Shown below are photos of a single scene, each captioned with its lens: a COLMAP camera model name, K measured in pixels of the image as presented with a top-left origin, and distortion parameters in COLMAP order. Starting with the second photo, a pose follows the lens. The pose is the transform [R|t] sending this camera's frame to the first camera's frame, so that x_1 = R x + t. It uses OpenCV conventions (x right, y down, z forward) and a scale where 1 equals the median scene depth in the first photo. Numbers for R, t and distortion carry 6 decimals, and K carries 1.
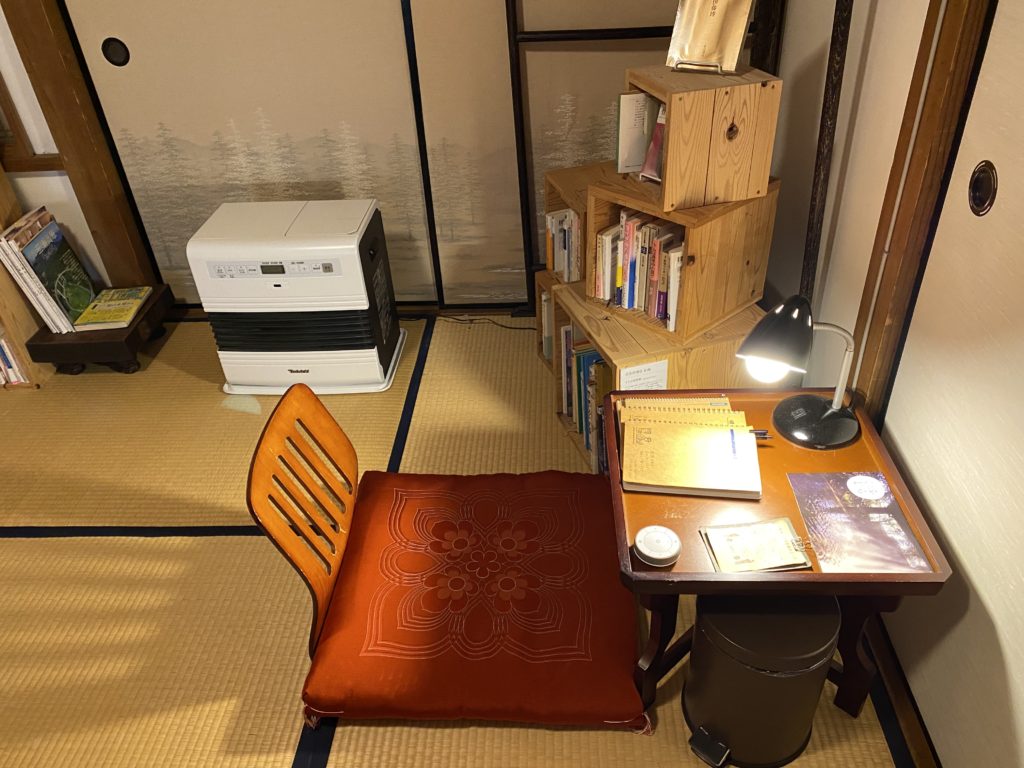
lens RADIAL K [[773.8, 0, 511.9], [0, 773.8, 387.4], [0, 0, 1]] dist [-0.000229, 0.001685]
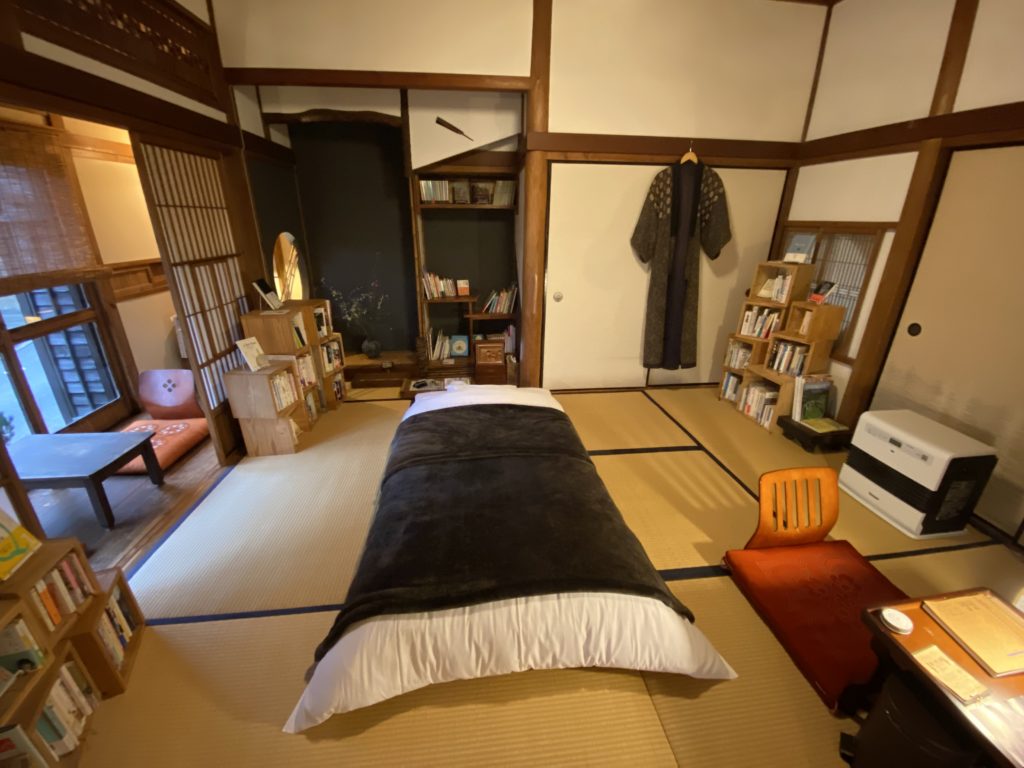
lens RADIAL K [[414.9, 0, 511.0], [0, 414.9, 377.8], [0, 0, 1]] dist [-0.004725, -0.000839]
pose [[0.160549, 0.406746, -0.899323, 0.350656], [-0.585704, 0.772644, 0.244891, 0.025195], [0.794465, 0.487420, 0.362280, -0.184941]]
